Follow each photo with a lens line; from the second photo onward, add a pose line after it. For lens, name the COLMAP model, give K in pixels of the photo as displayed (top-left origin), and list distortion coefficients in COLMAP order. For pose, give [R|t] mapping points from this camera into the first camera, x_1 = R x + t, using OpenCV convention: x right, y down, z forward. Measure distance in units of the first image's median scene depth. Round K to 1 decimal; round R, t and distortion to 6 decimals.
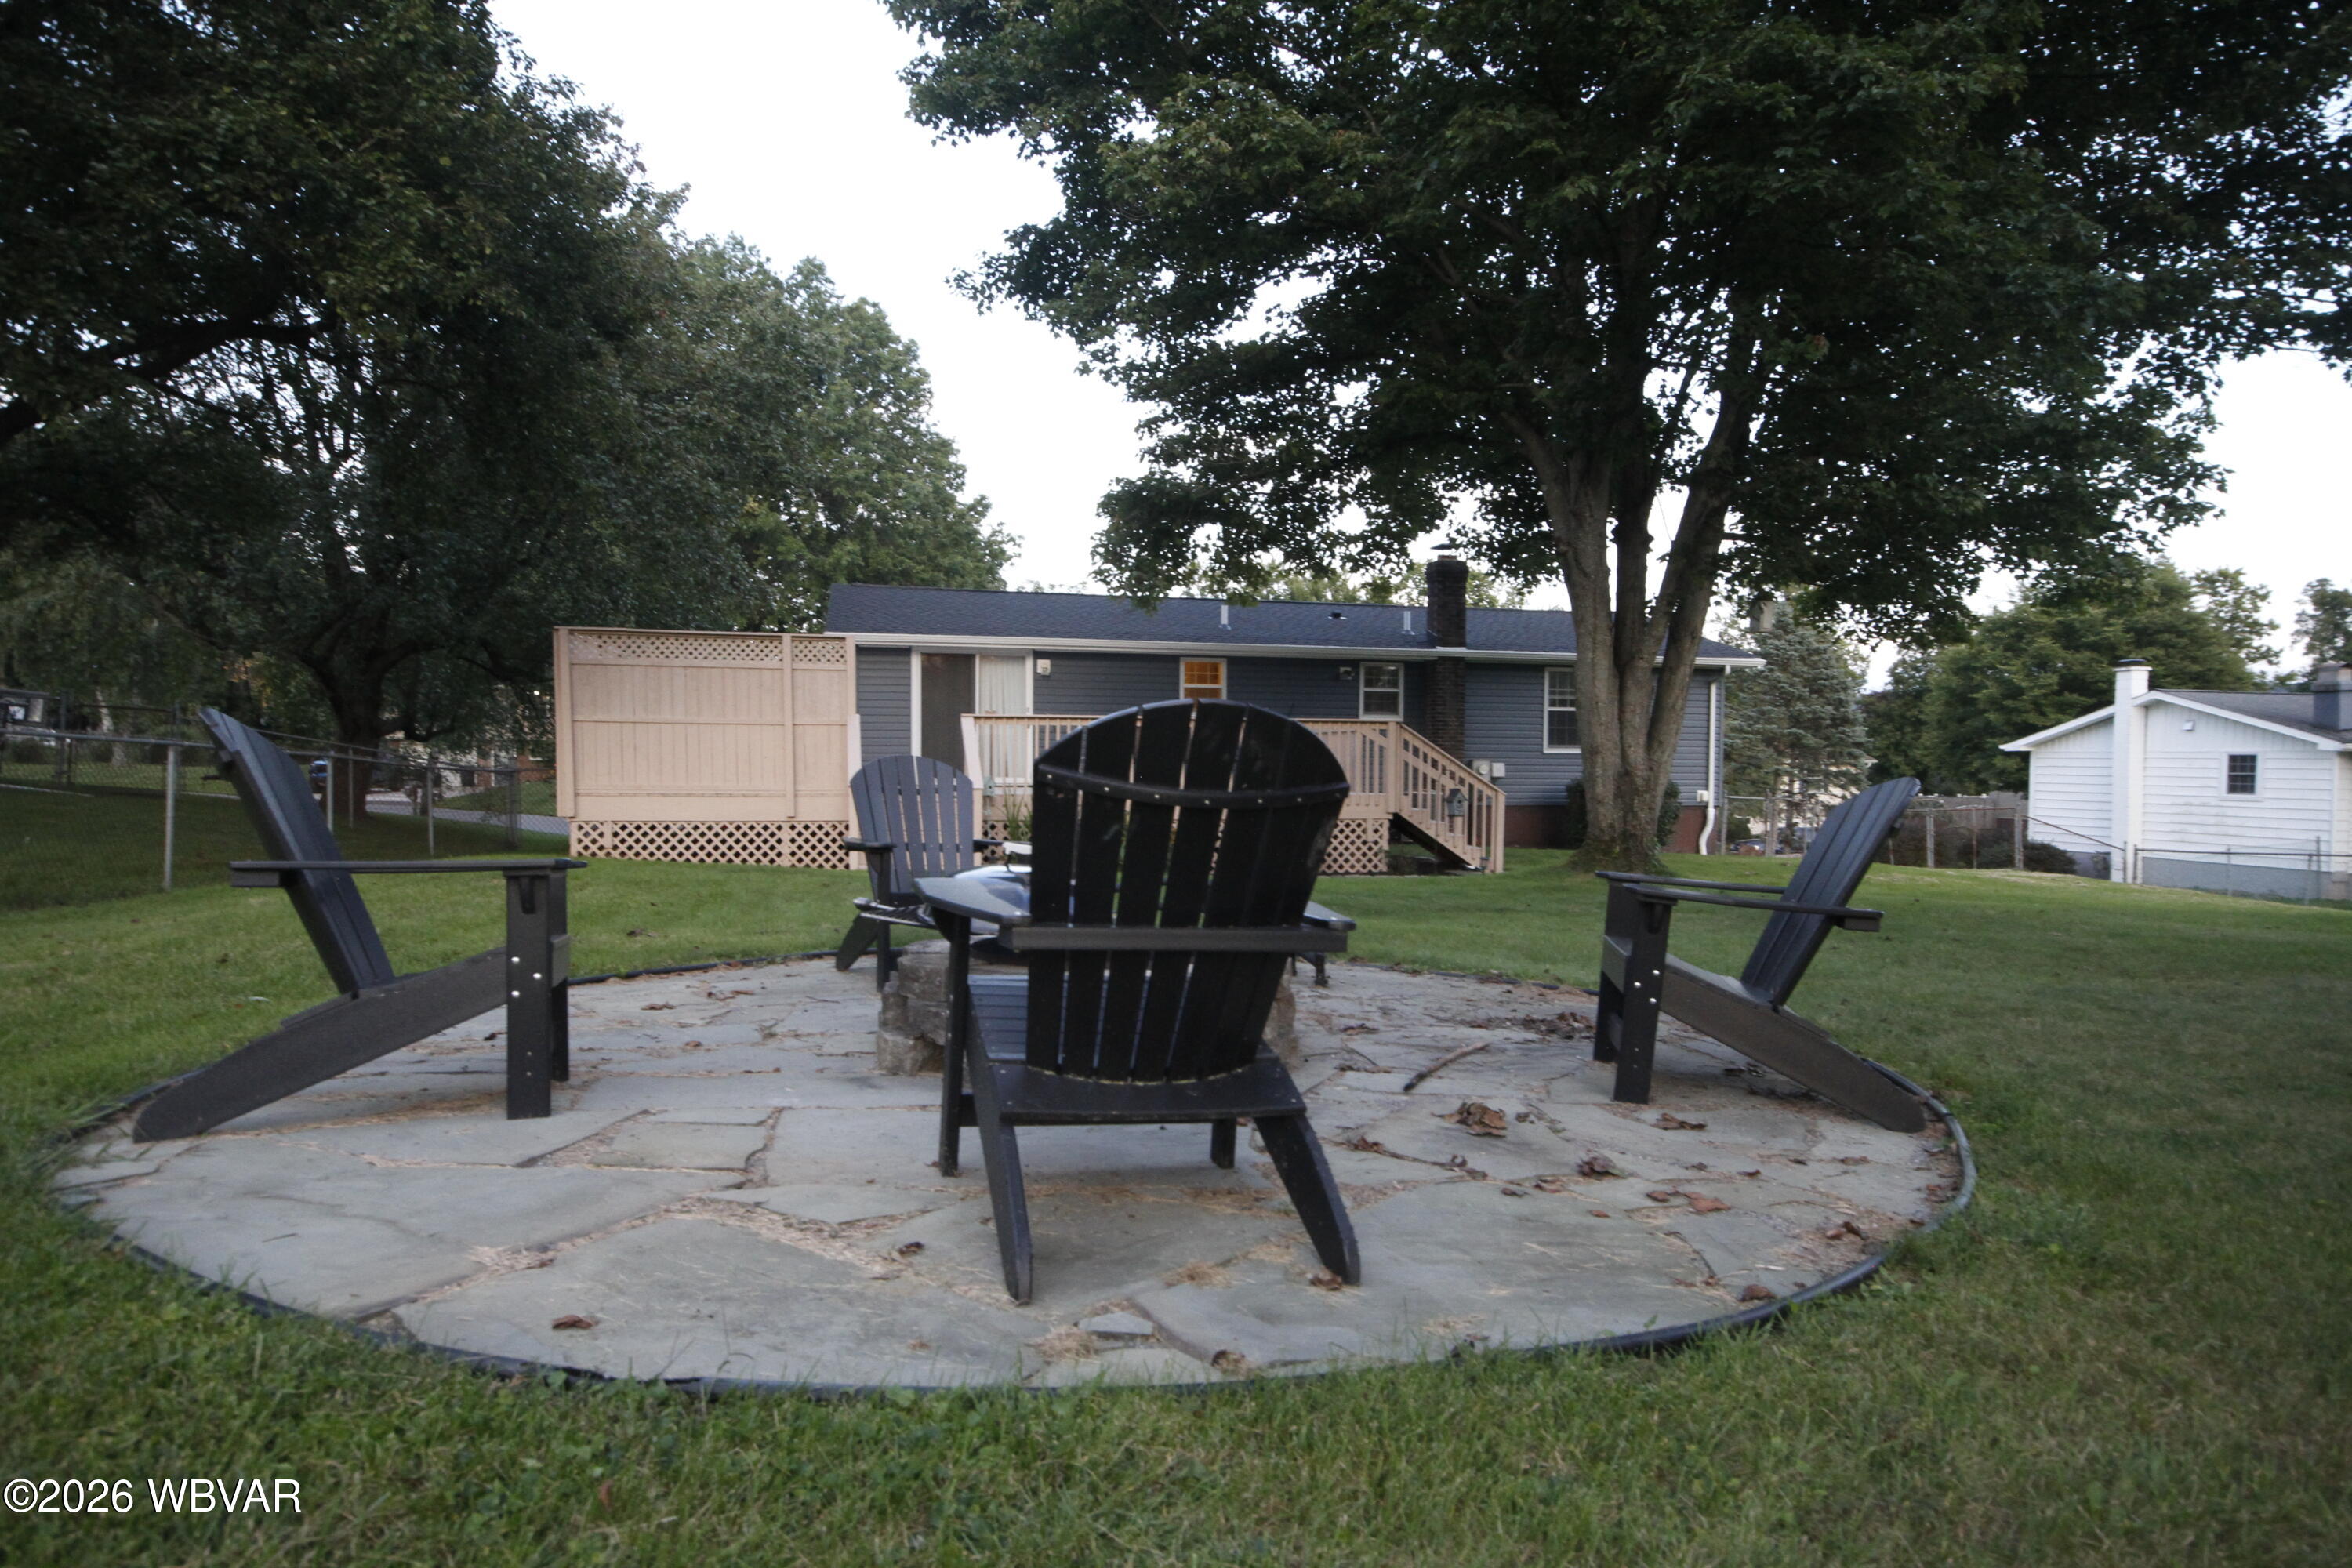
lens RADIAL K [[1410.2, 0, 1215.8], [0, 1410.2, 795.2], [0, 0, 1]] dist [0.015344, 0.002150]
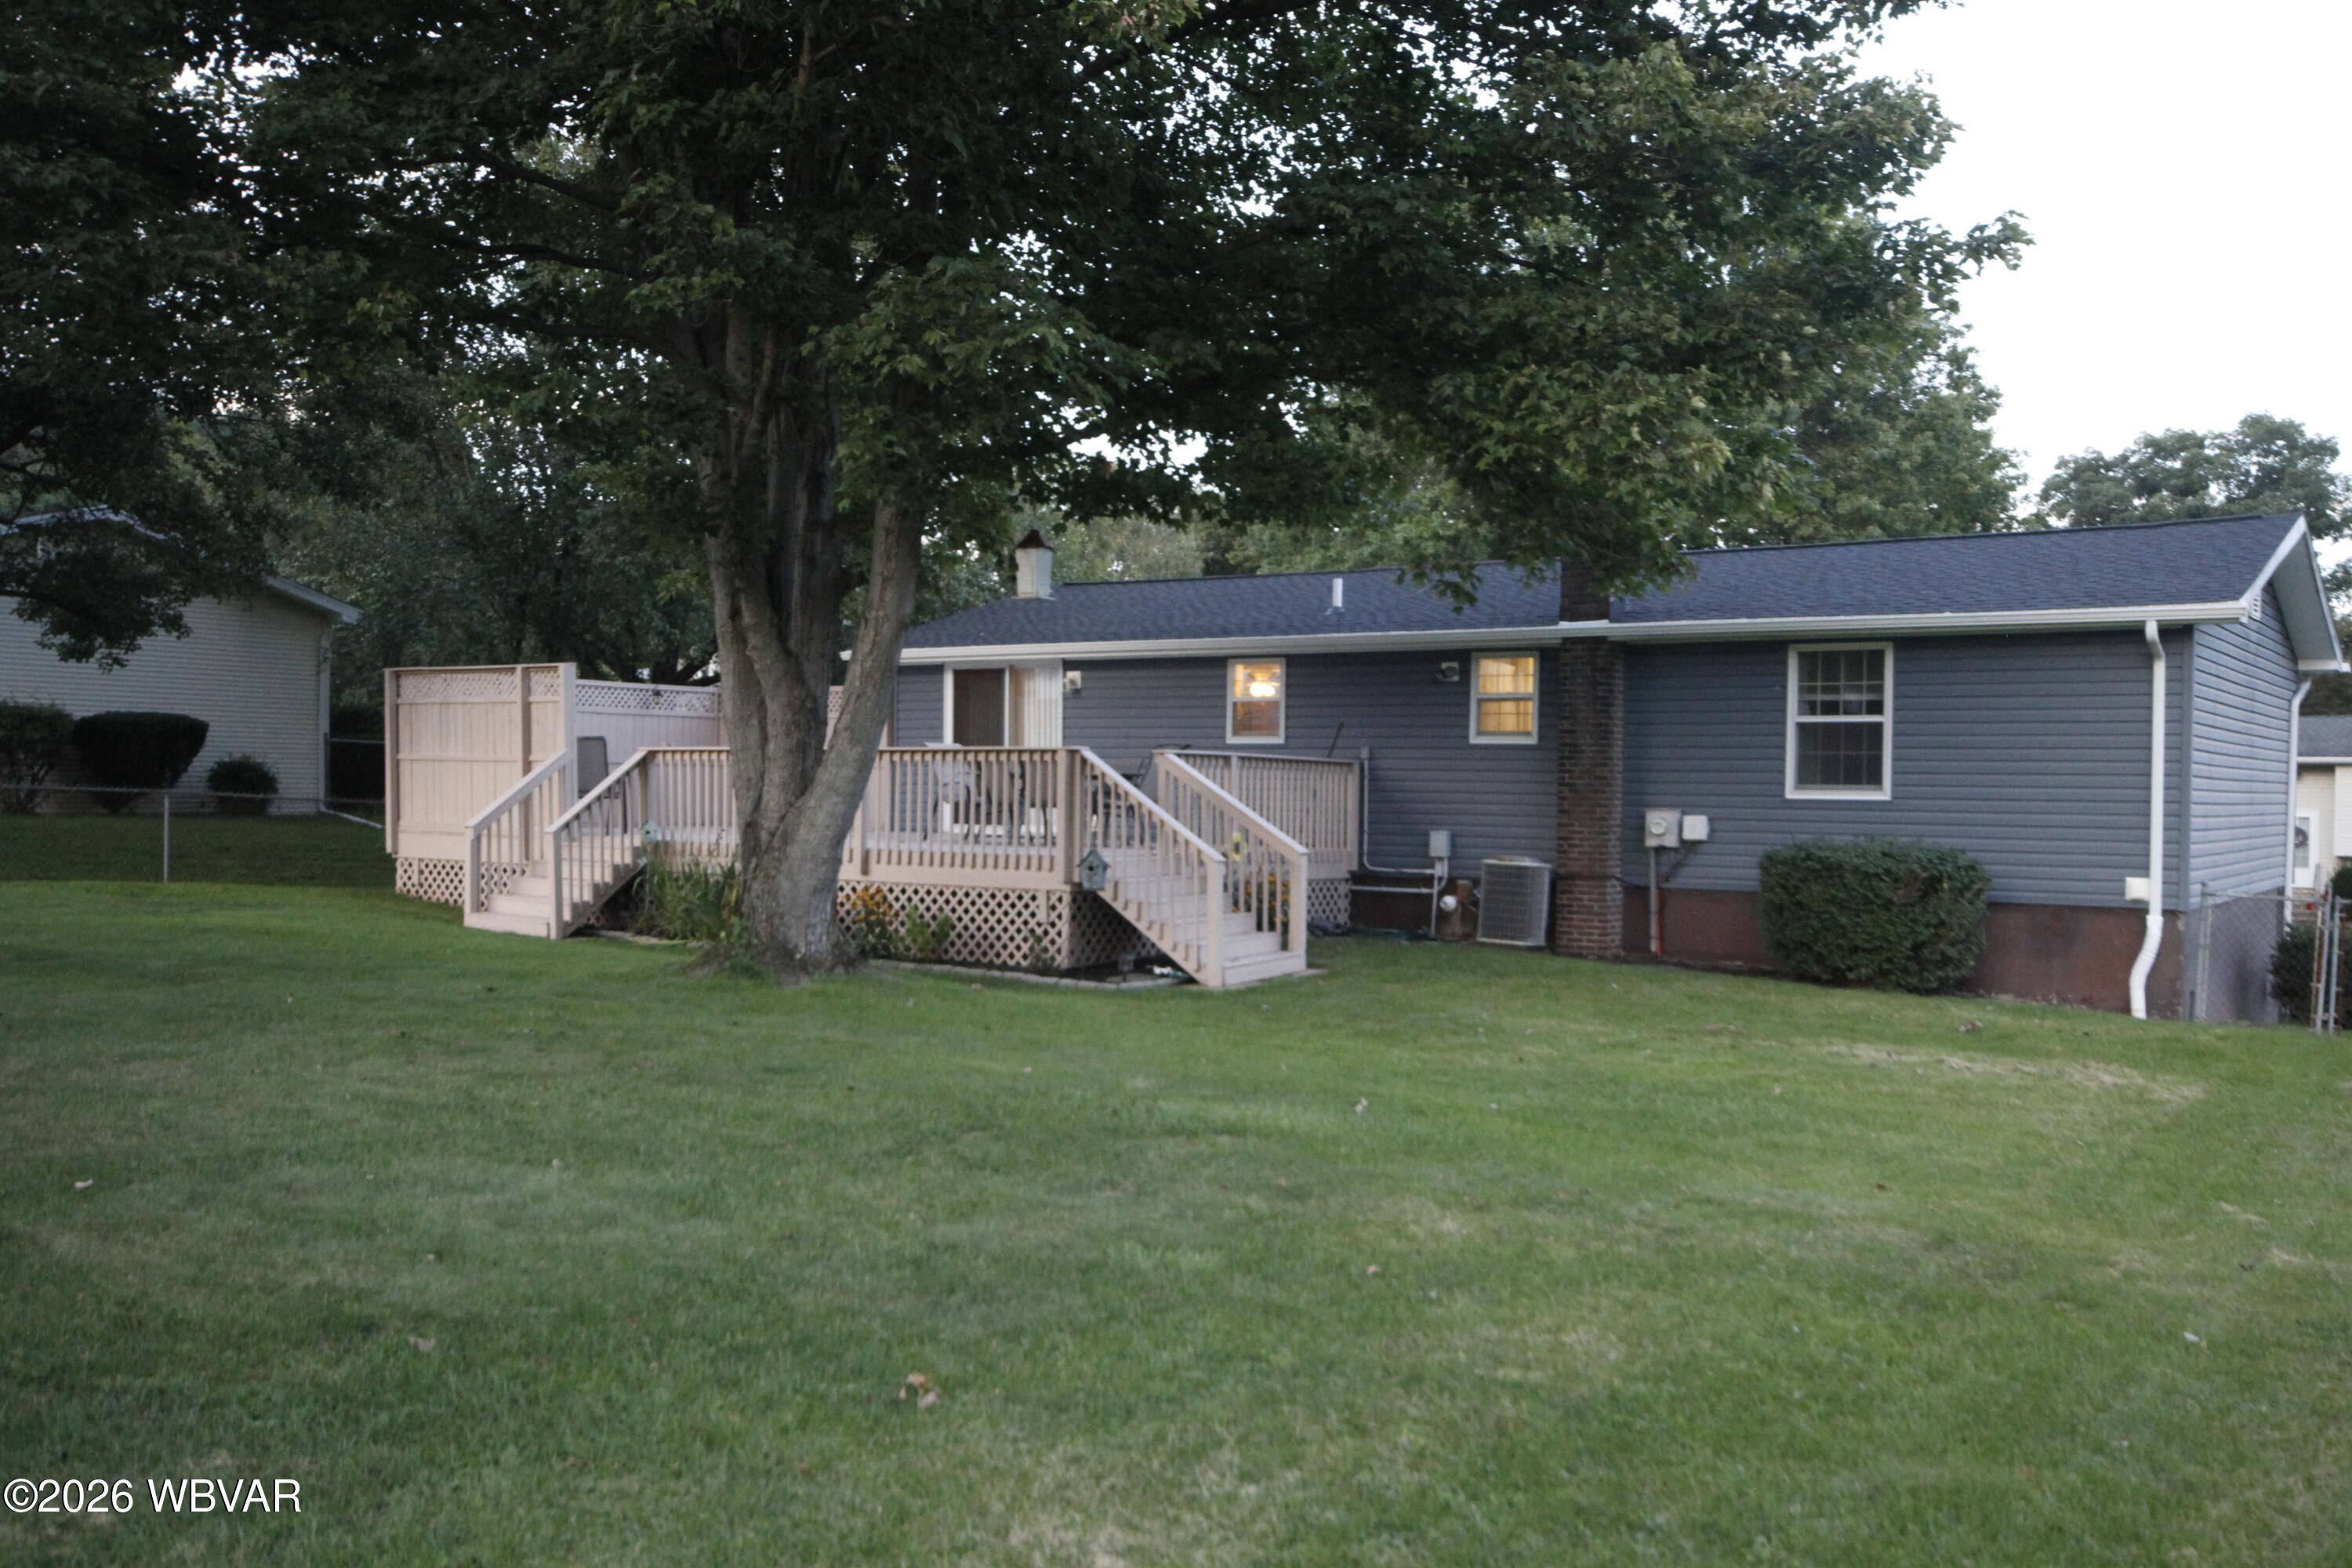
lens RADIAL K [[2069.9, 0, 1189.9], [0, 2069.9, 788.0], [0, 0, 1]] dist [0.017580, 0.005661]
pose [[0.661489, 0.001716, -0.749953, 0.755250], [-0.027900, 0.999361, -0.022323, -0.010192], [0.749436, 0.035690, 0.661114, 0.312272]]
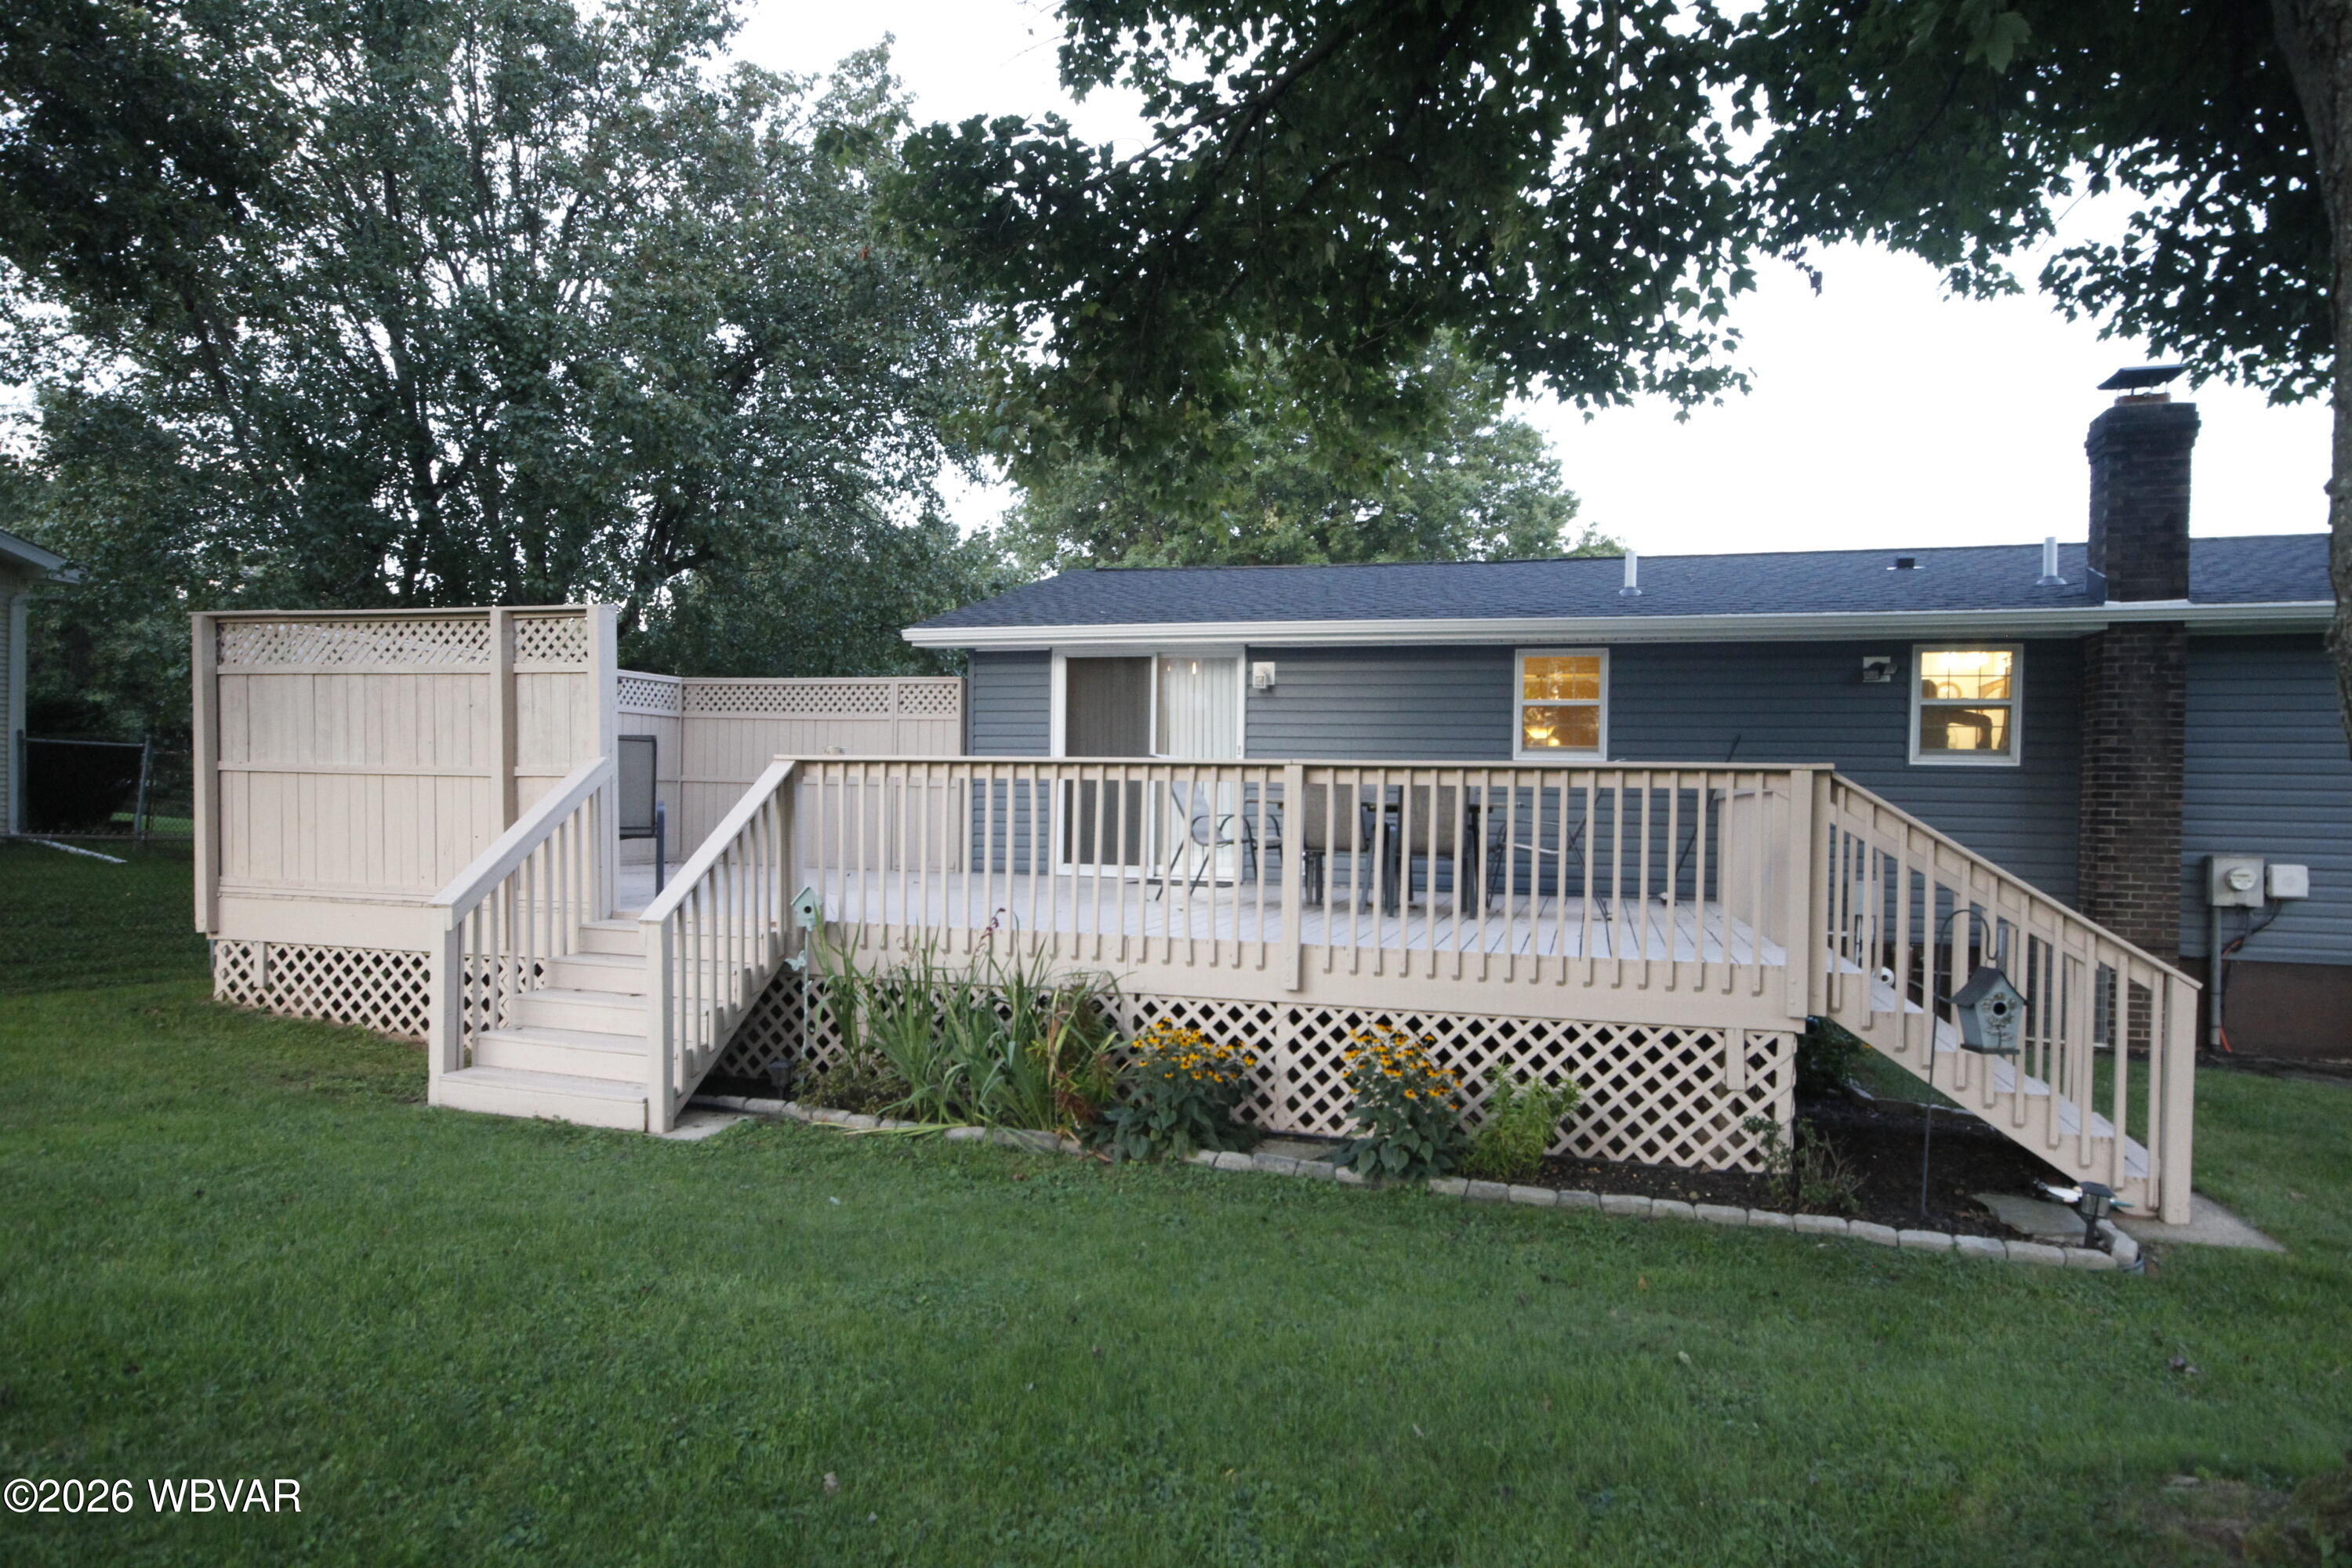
lens RADIAL K [[1410.2, 0, 1198.9], [0, 1410.2, 796.9], [0, 0, 1]] dist [0.015344, 0.002150]
pose [[0.863877, 0.007668, -0.503645, 0.143232], [-0.024867, 0.999314, -0.027437, -0.025130], [0.503089, 0.036226, 0.863475, 0.496124]]
